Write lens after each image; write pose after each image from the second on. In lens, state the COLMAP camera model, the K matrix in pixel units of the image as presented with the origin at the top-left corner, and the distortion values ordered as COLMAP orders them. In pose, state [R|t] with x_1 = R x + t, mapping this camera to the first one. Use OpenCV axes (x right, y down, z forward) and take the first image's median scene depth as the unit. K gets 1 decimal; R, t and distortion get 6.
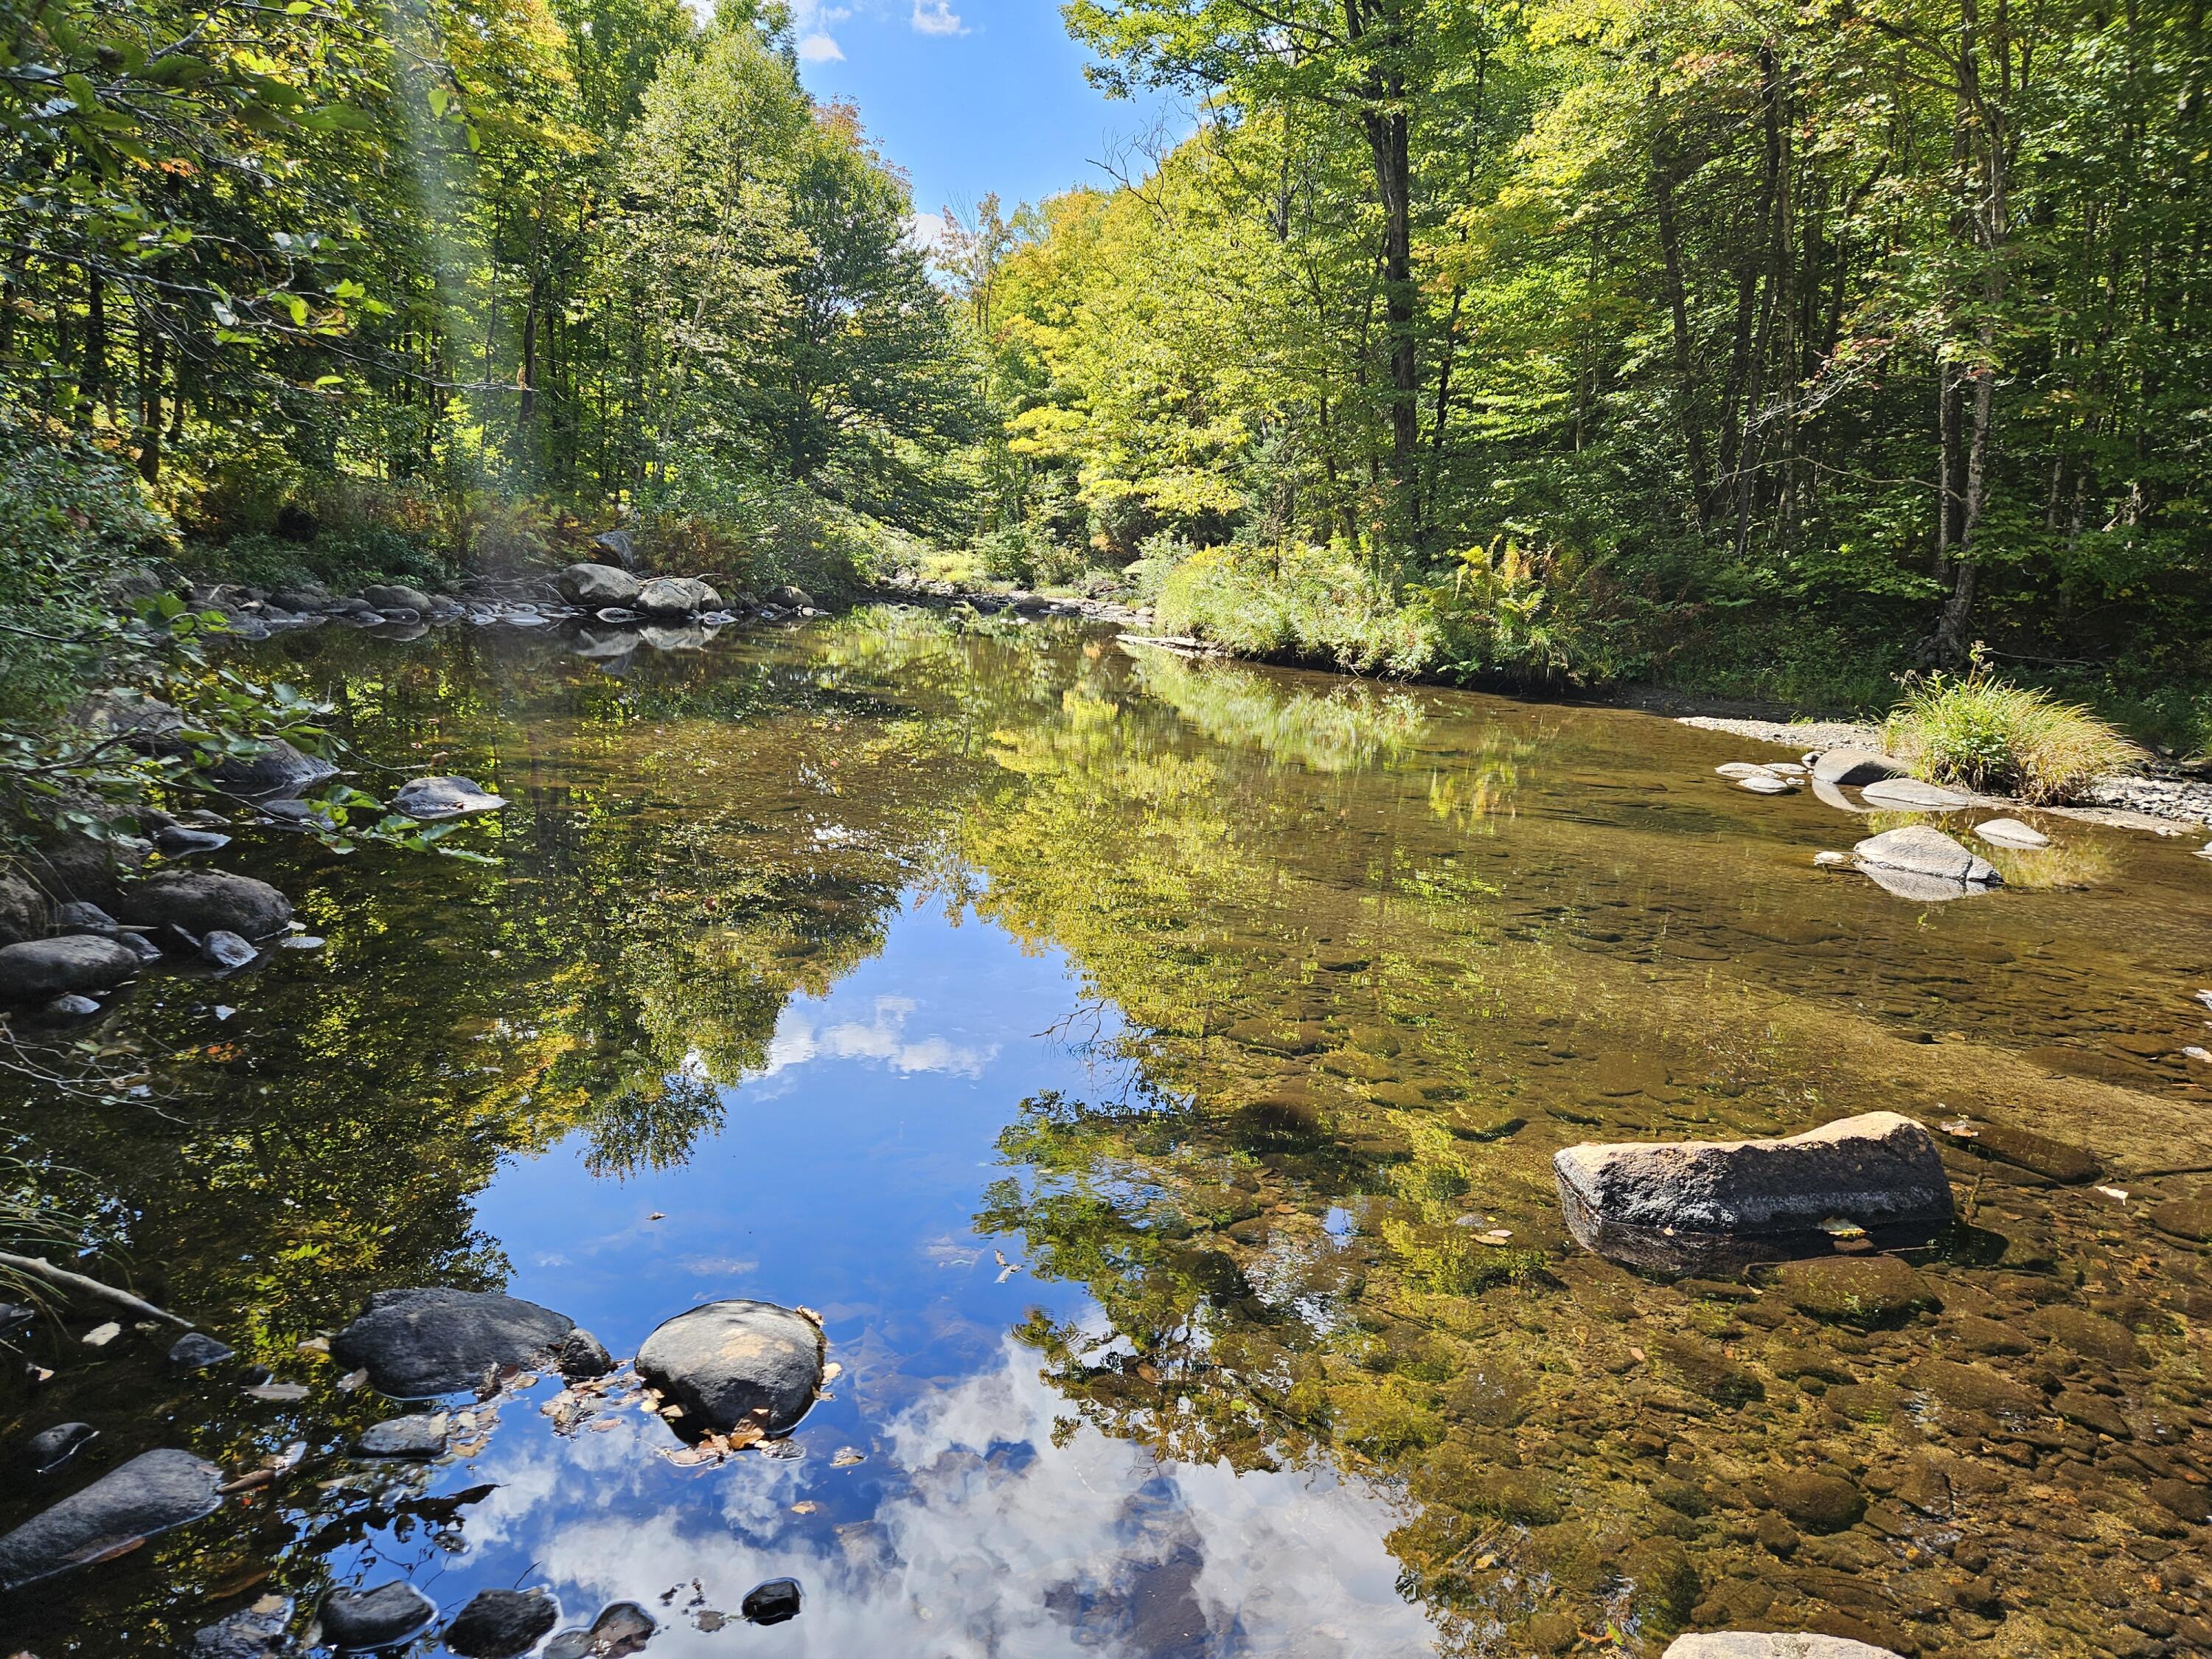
lens RADIAL K [[1471.1, 0, 1099.2], [0, 1471.1, 874.4], [0, 0, 1]] dist [0.079990, -0.071114]
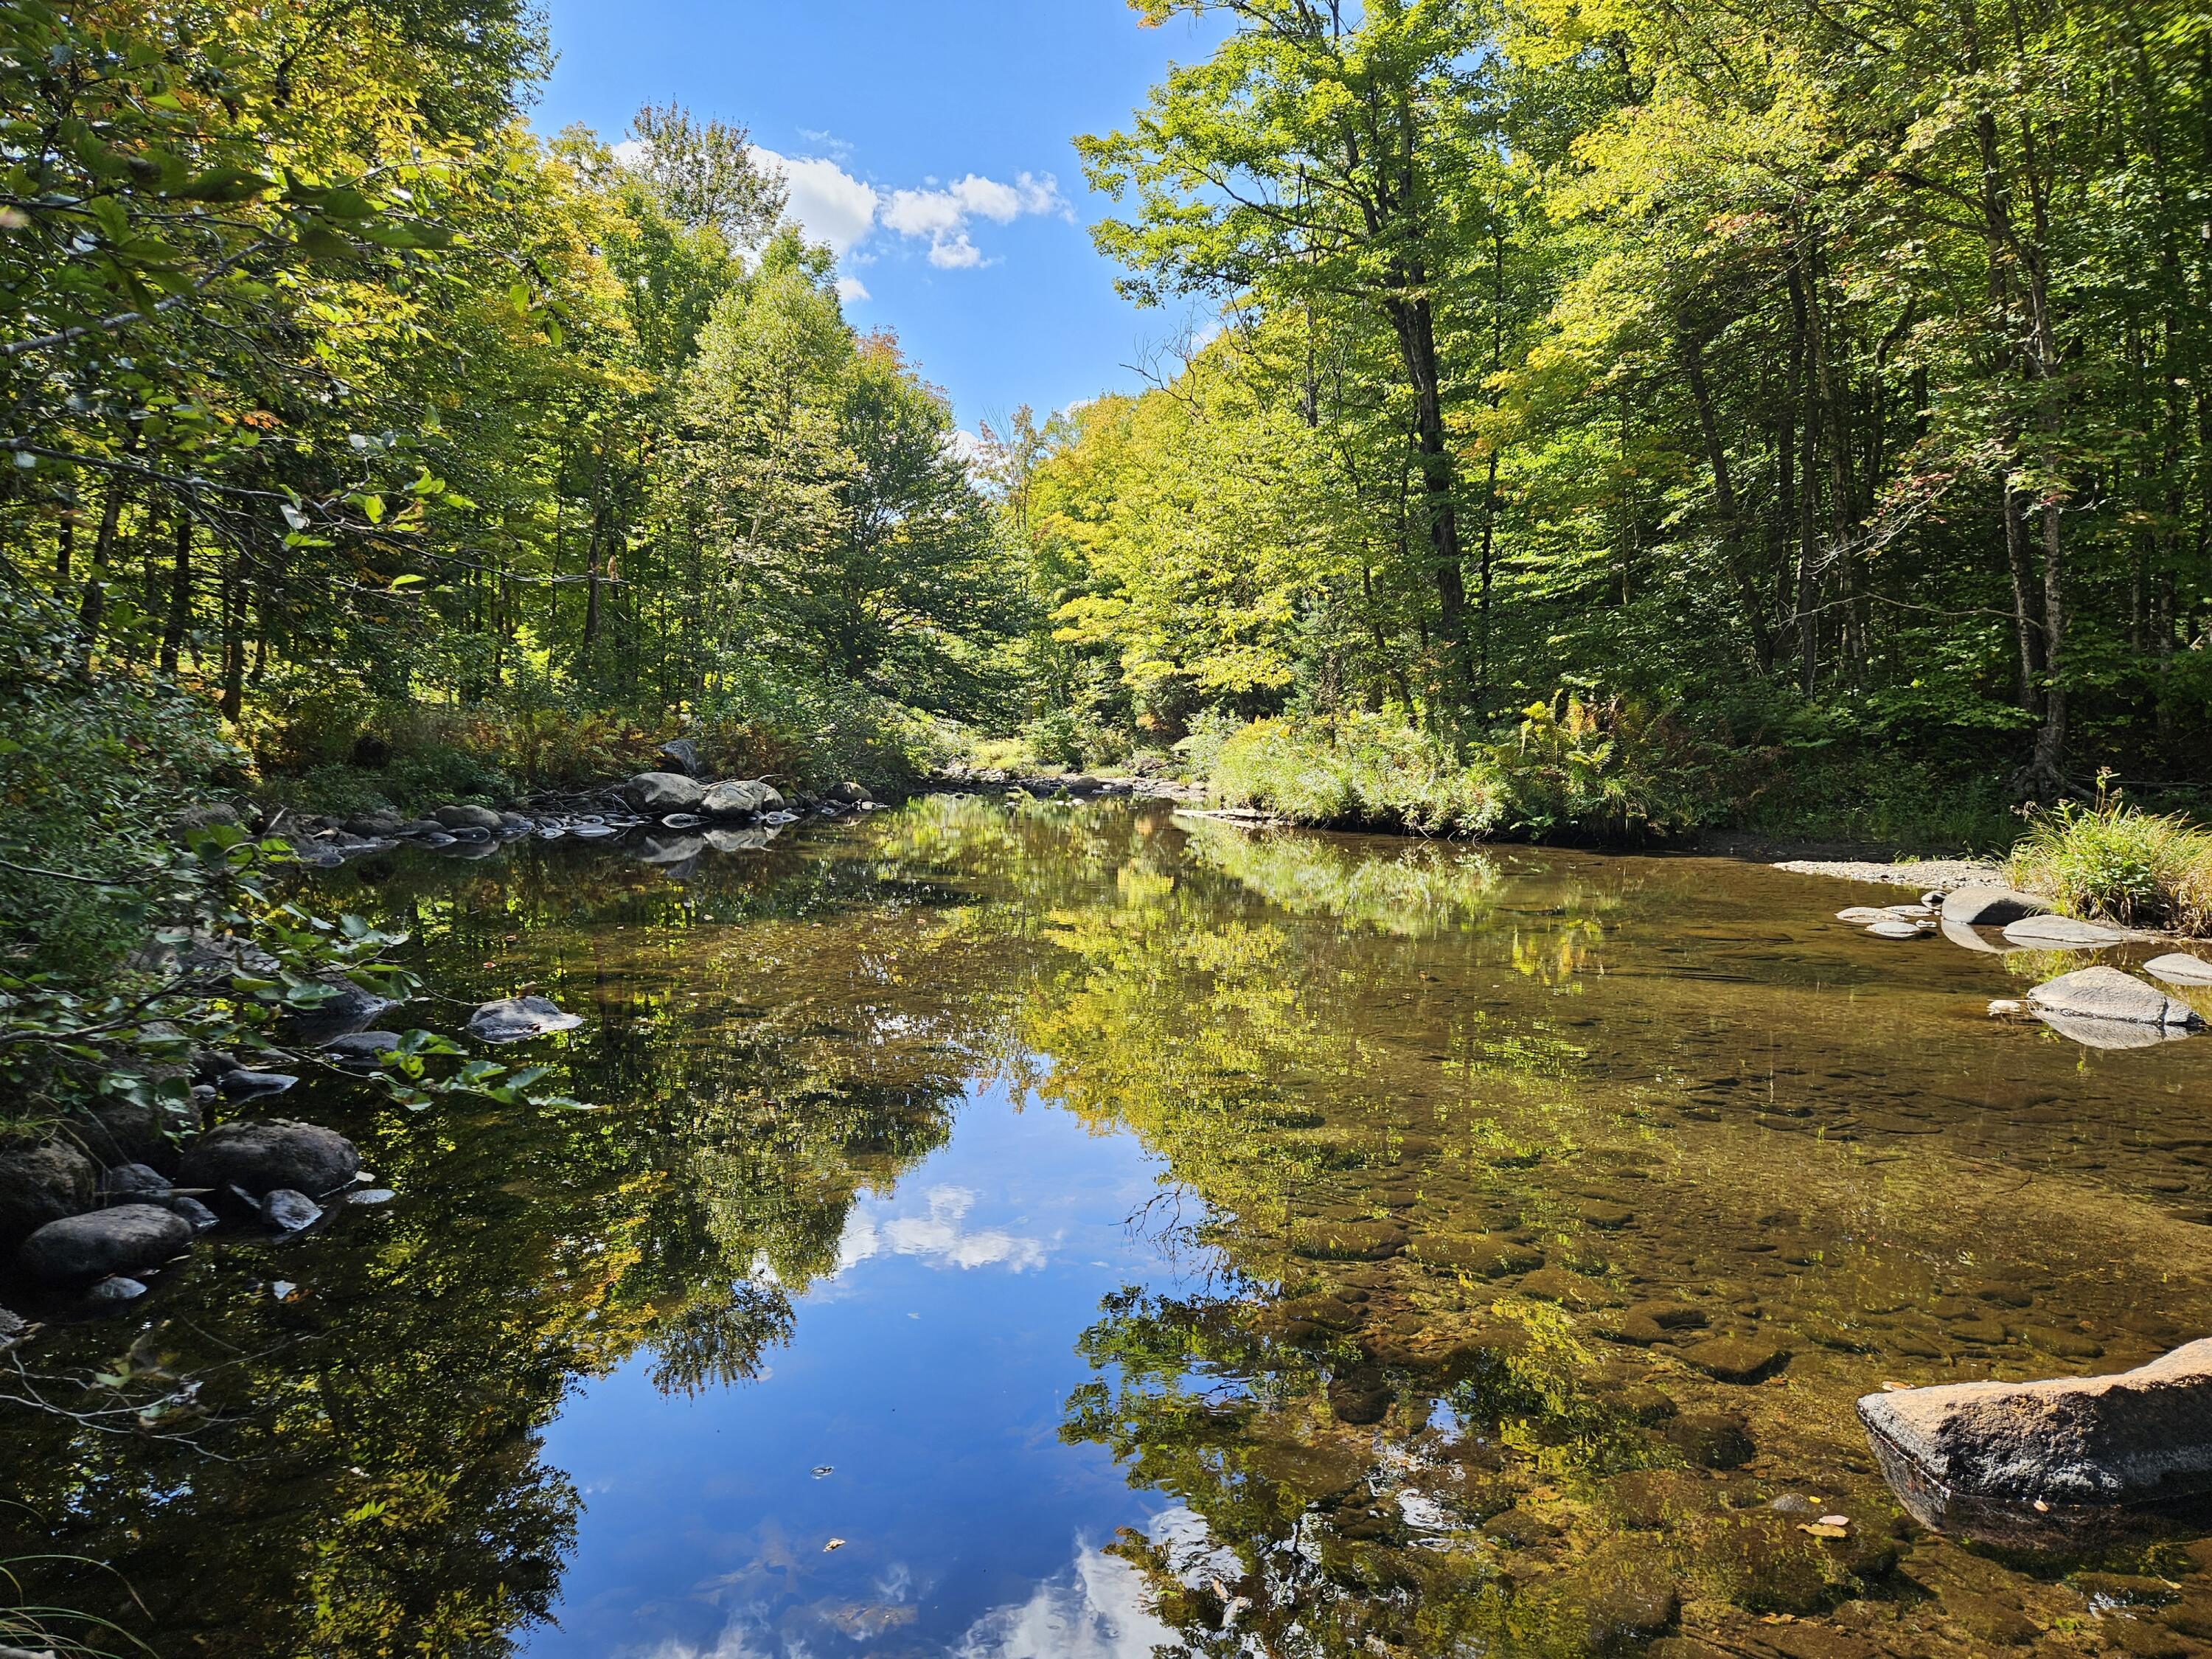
lens RADIAL K [[1471.1, 0, 1094.4], [0, 1471.1, 872.3], [0, 0, 1]] dist [0.079990, -0.071114]
pose [[0.997782, -0.055691, -0.036463, -0.010892], [0.050880, 0.991263, -0.121693, -0.003497], [0.042922, 0.119568, 0.991898, 0.020581]]
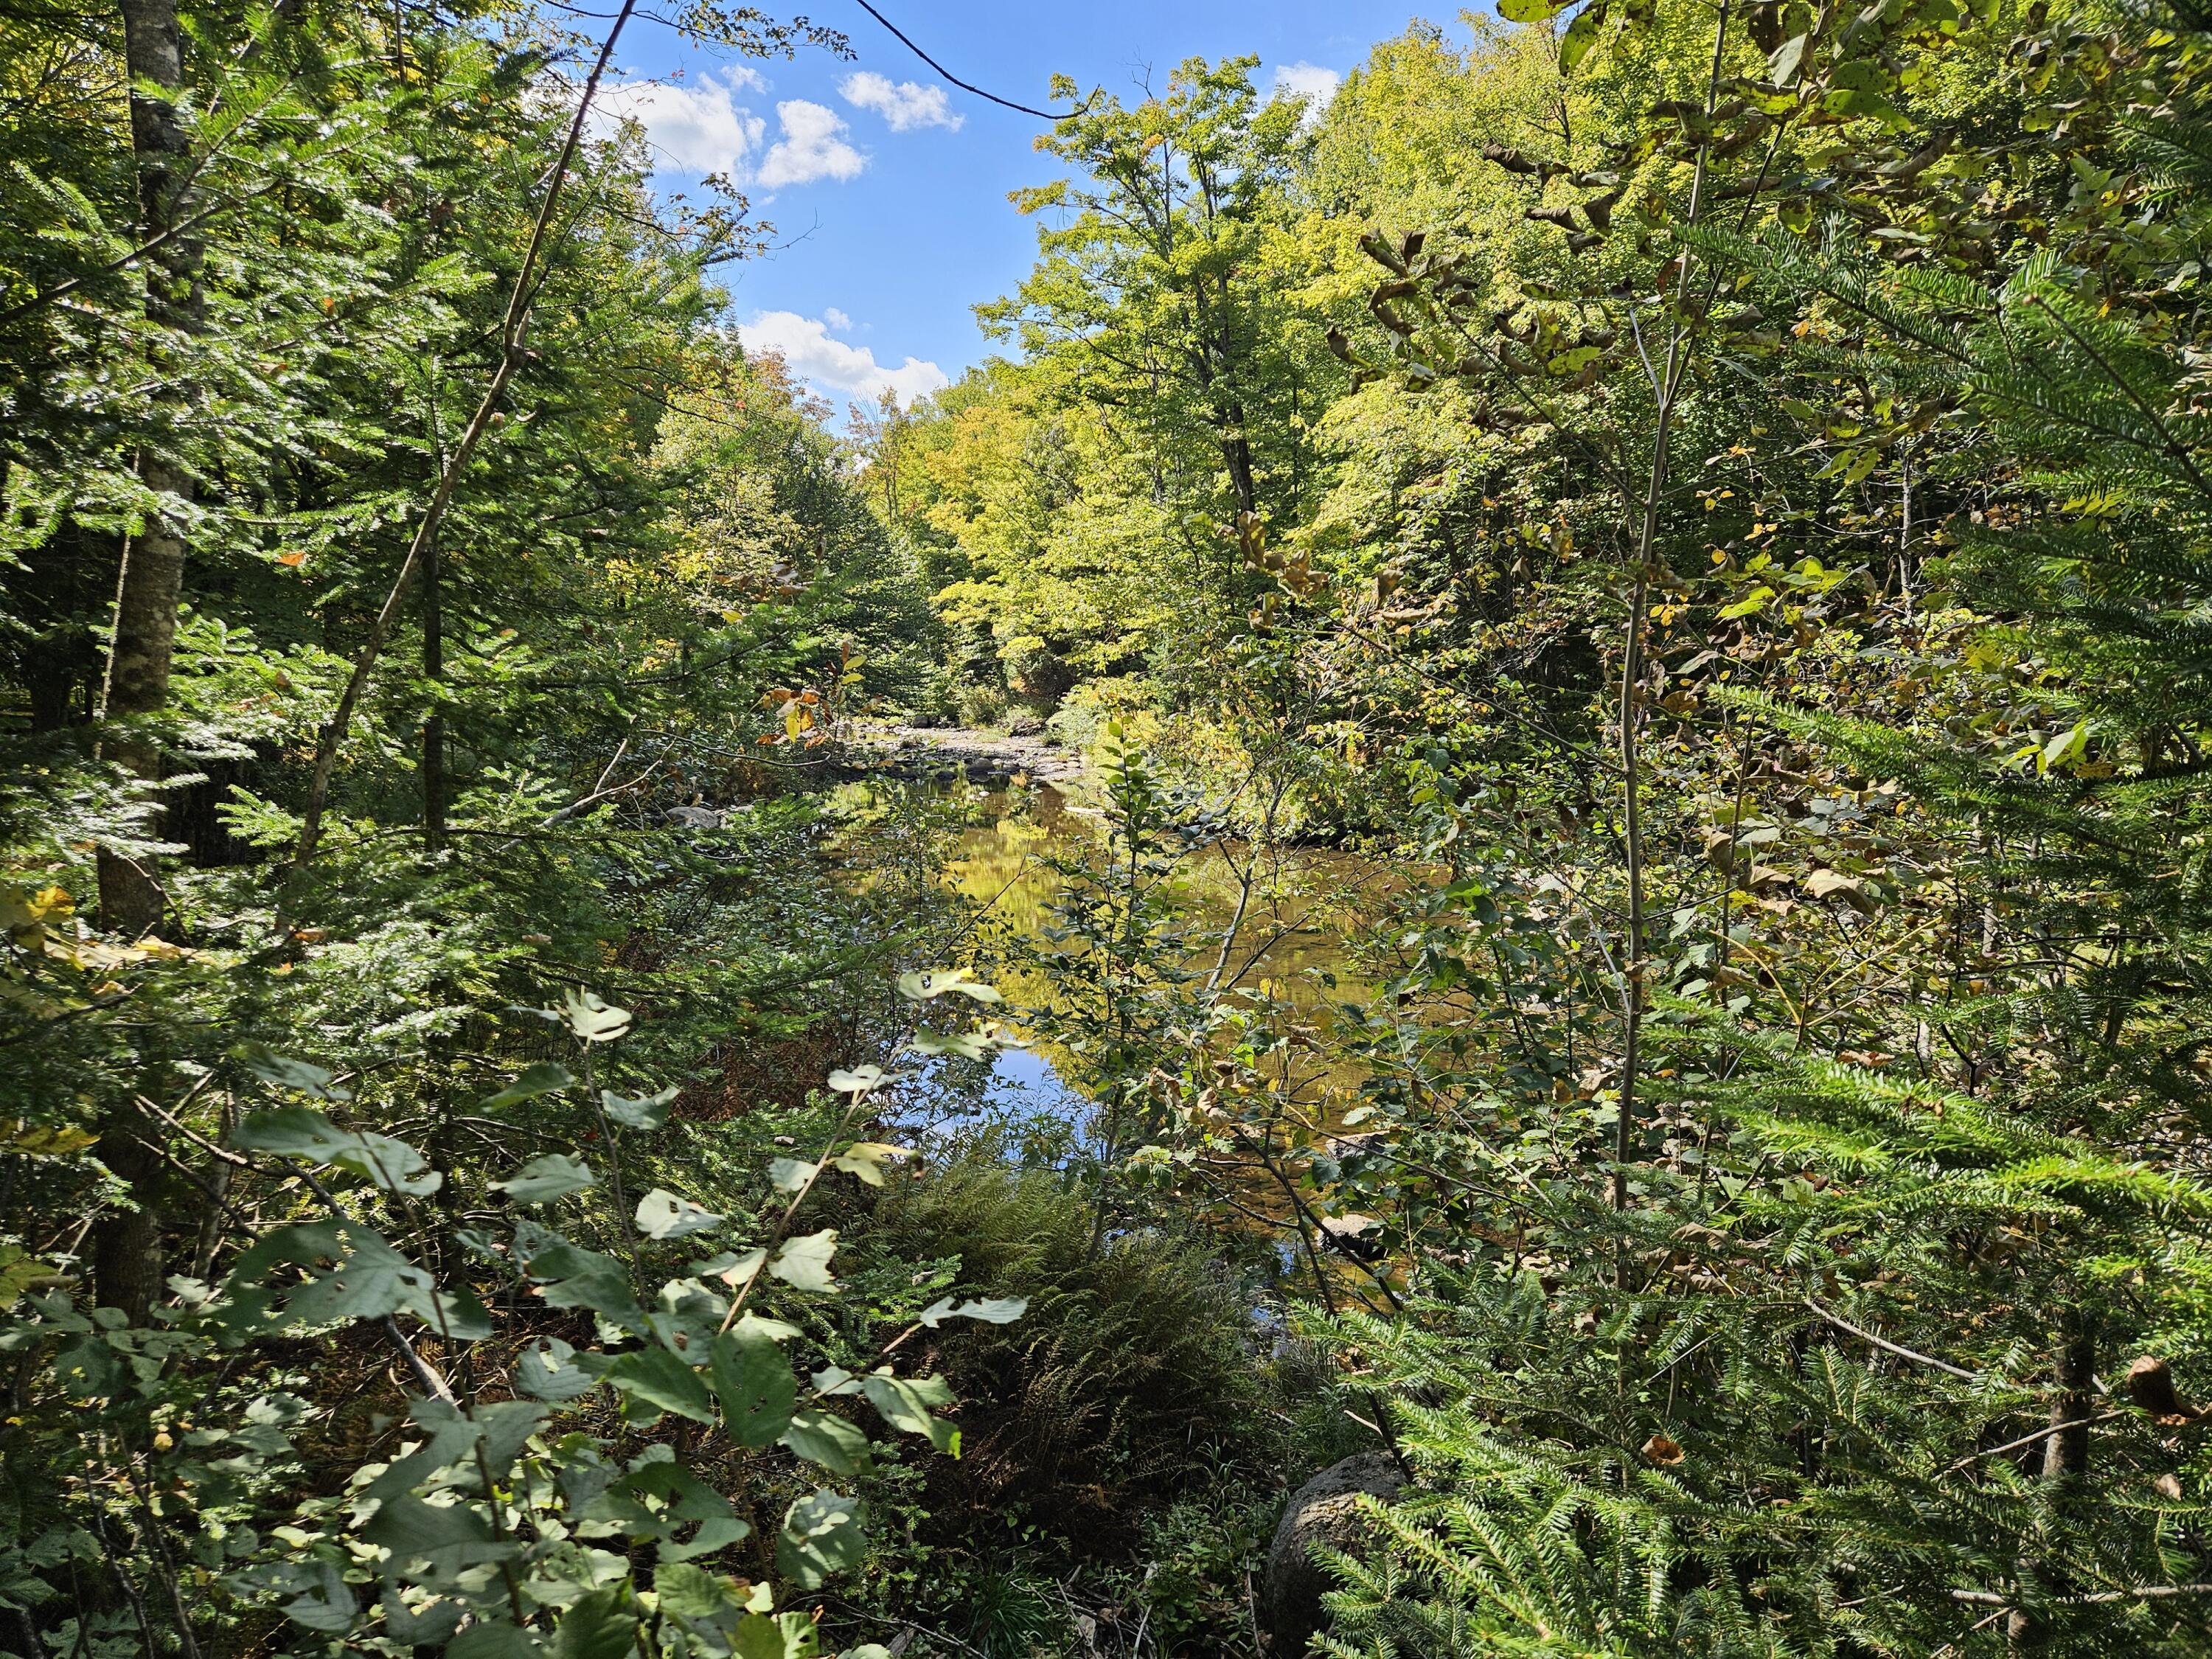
lens RADIAL K [[1471.1, 0, 1057.3], [0, 1471.1, 891.8], [0, 0, 1]] dist [0.079990, -0.071114]
pose [[0.994854, -0.096779, 0.029979, -0.055390], [0.098009, 0.994268, -0.042719, -0.045472], [-0.025673, 0.045437, 0.998637, -0.385427]]
